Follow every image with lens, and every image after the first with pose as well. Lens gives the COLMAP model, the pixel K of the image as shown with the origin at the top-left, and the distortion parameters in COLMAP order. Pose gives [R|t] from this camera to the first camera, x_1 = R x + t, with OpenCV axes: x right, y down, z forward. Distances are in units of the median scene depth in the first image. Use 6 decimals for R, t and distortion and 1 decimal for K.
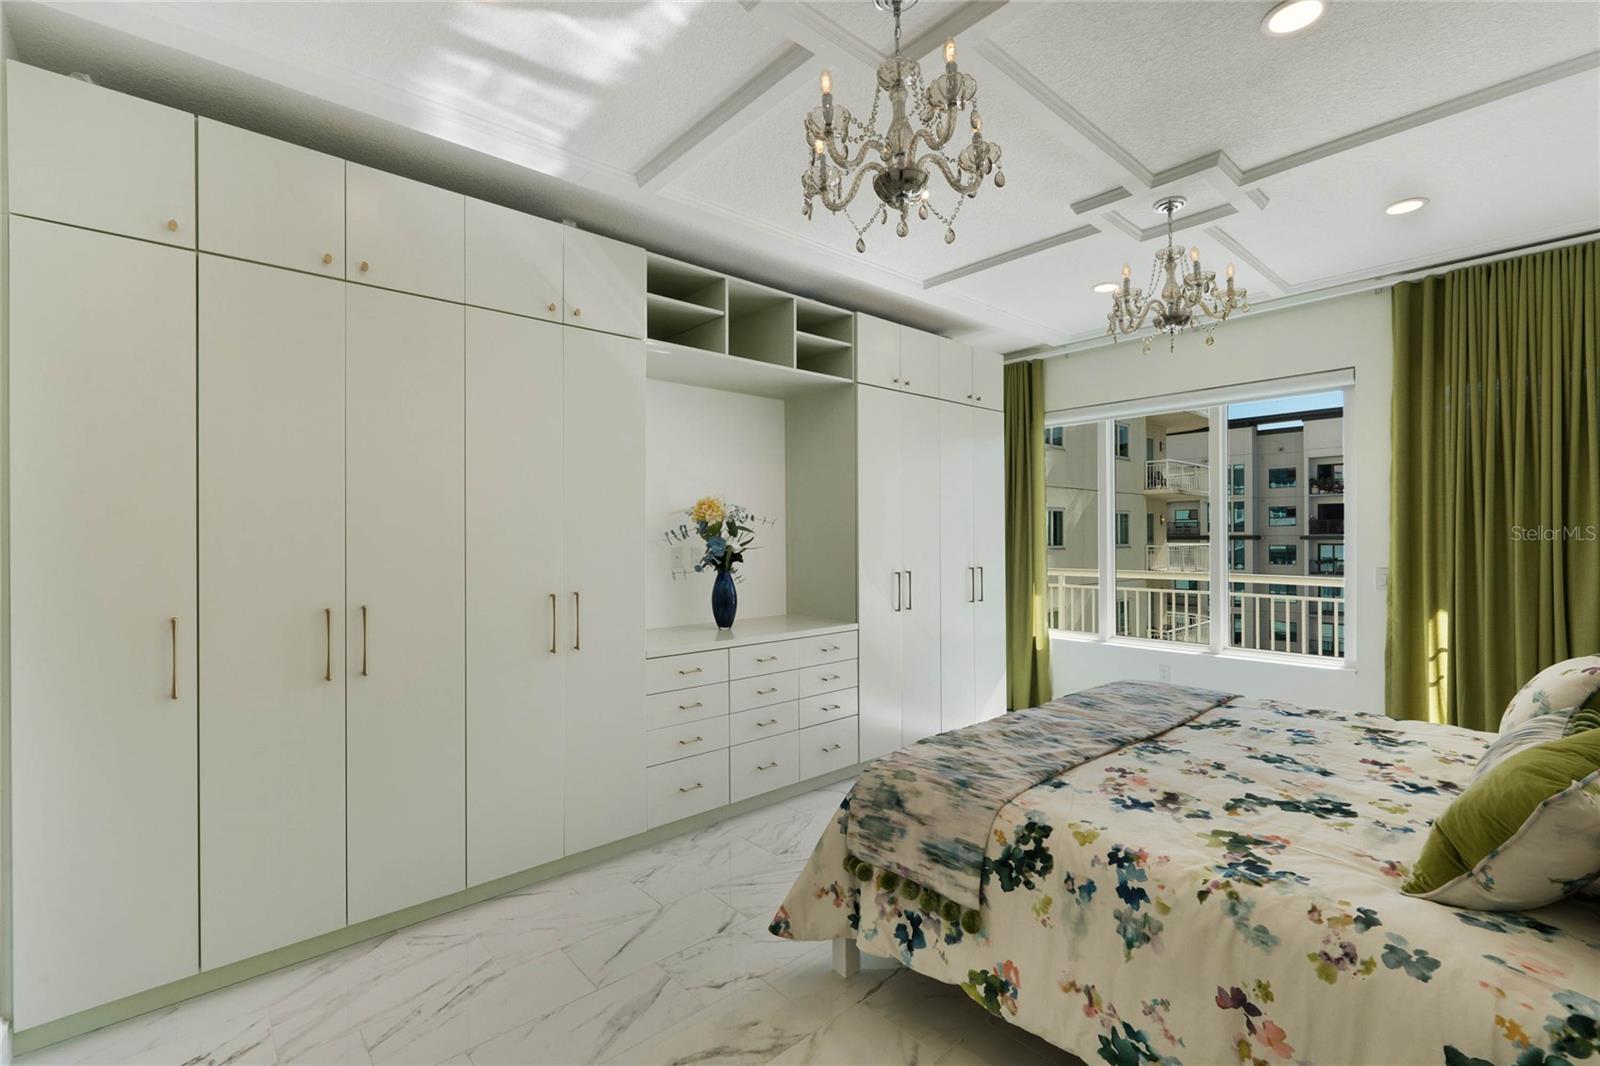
lens RADIAL K [[707.1, 0, 799.9], [0, 707.1, 538.5], [0, 0, 1]] dist [-0.001732, -0.000083]
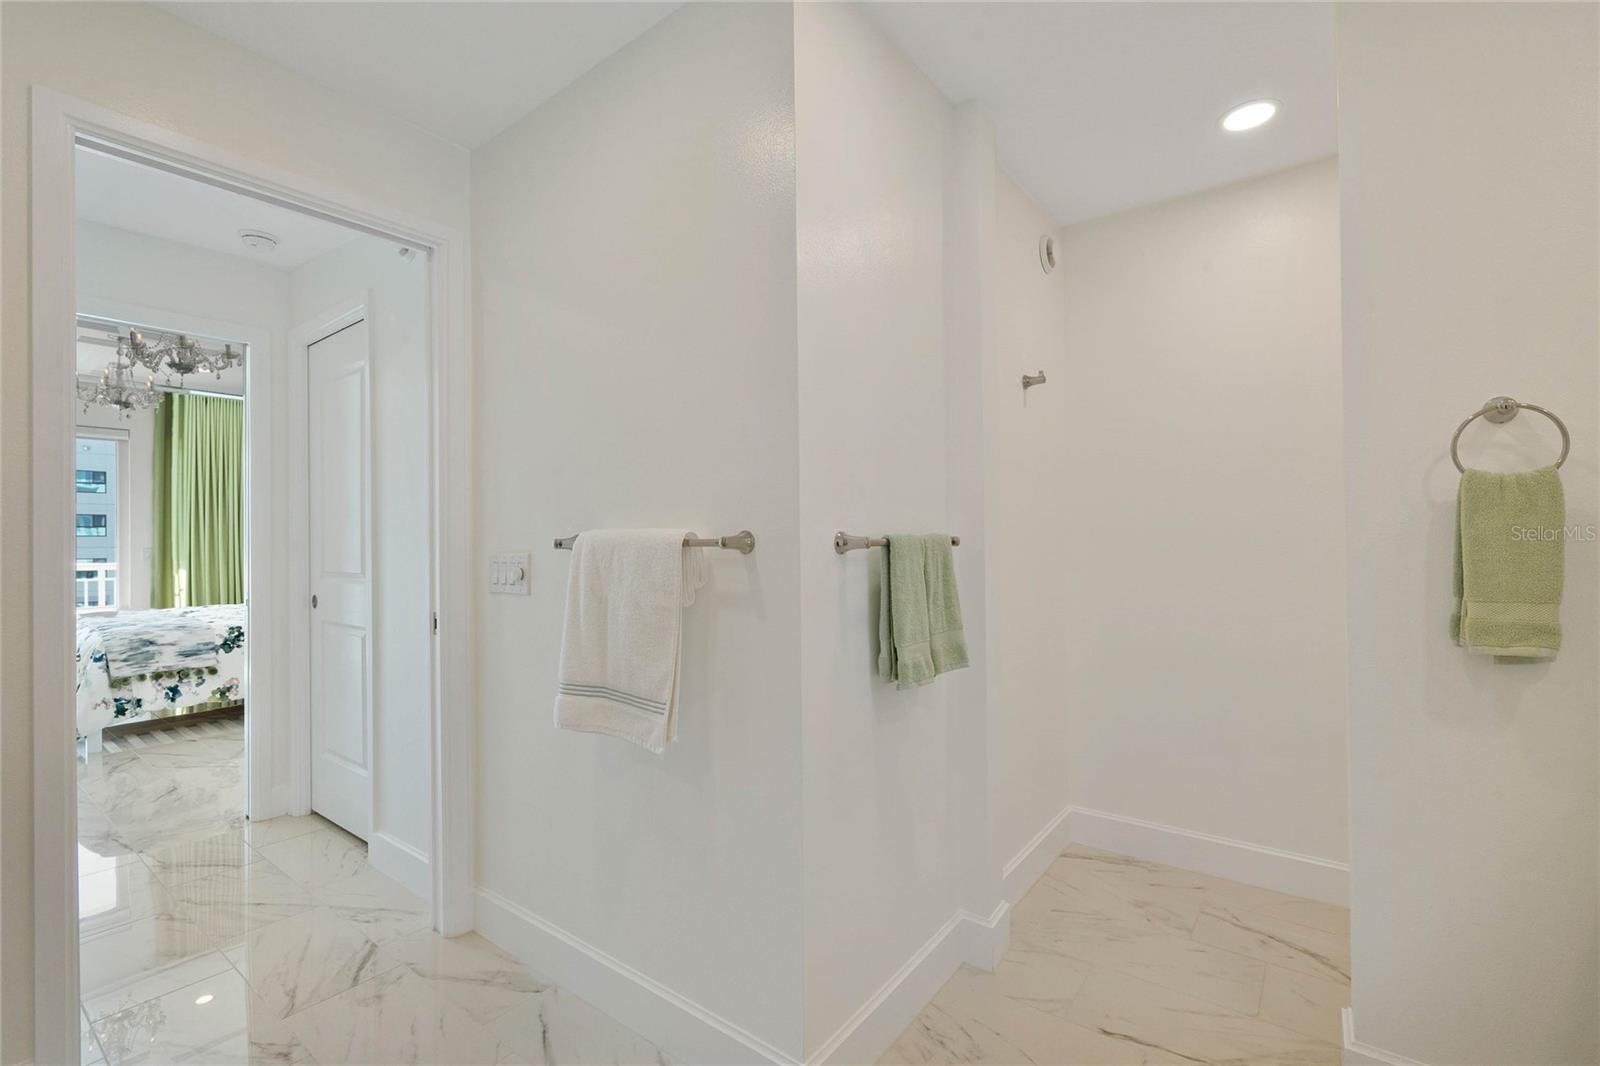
lens RADIAL K [[707.1, 0, 800.2], [0, 707.1, 538.0], [0, 0, 1]] dist [-0.001732, -0.000083]
pose [[-0.181535, 0.010860, 0.983325, -2.467257], [0.013316, 0.999874, -0.008585, 0.110679], [-0.983294, 0.011536, -0.181657, -0.573095]]
